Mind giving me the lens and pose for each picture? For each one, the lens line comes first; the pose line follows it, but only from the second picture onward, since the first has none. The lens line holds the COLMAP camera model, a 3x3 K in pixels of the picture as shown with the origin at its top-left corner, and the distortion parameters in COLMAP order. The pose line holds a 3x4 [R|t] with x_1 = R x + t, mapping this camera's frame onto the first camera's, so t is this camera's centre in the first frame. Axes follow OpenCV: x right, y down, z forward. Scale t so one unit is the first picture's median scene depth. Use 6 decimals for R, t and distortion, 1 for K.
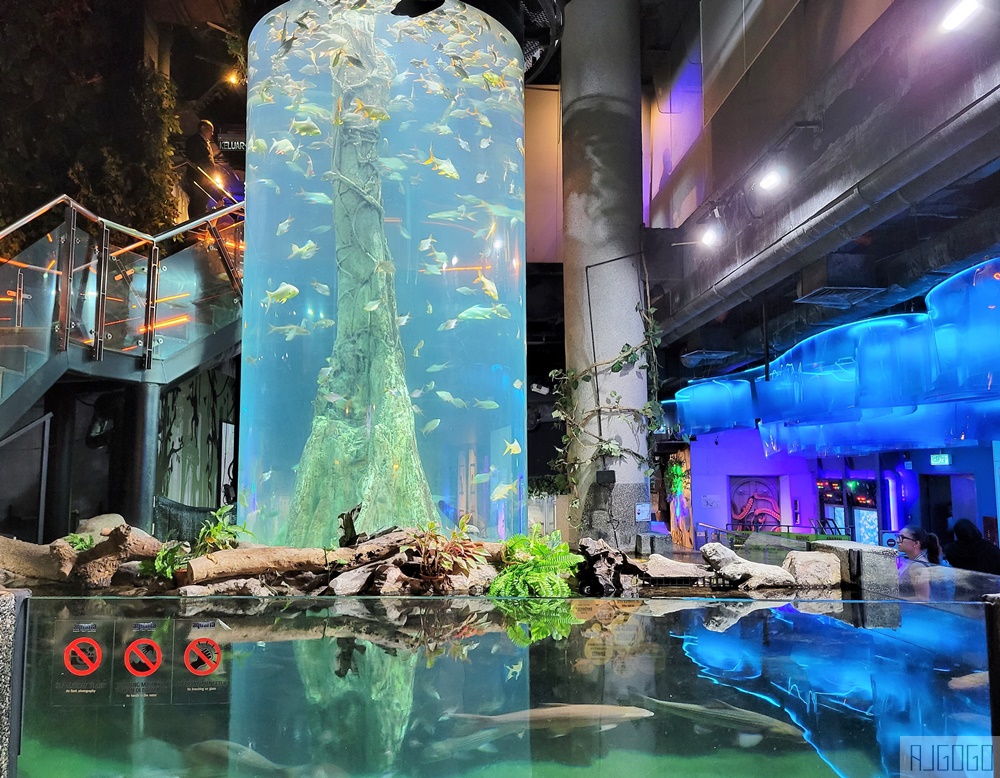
lens RADIAL K [[783.9, 0, 500.0], [0, 783.9, 389.0], [0, 0, 1]] dist [0.006746, 0.003260]
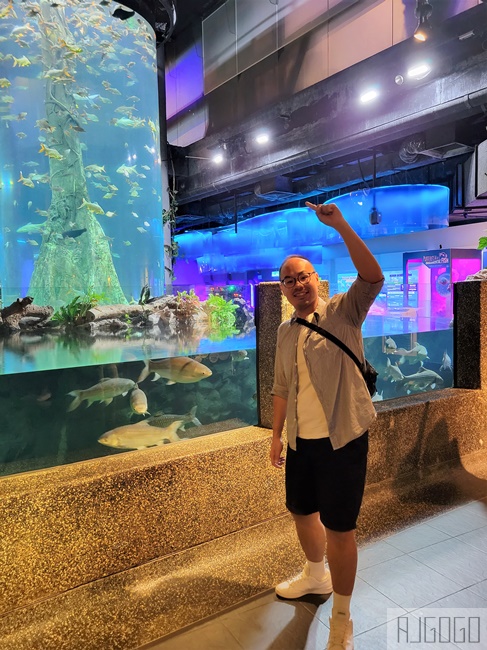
lens RADIAL K [[499.5, 0, 243.5], [0, 499.5, 325.0], [0, 0, 1]] dist [-0.008984, -0.003864]
pose [[0.850414, -0.051801, 0.523557, -0.448224], [-0.042229, 0.985210, 0.166069, 0.011568], [-0.524416, -0.163337, 0.835649, -0.196282]]
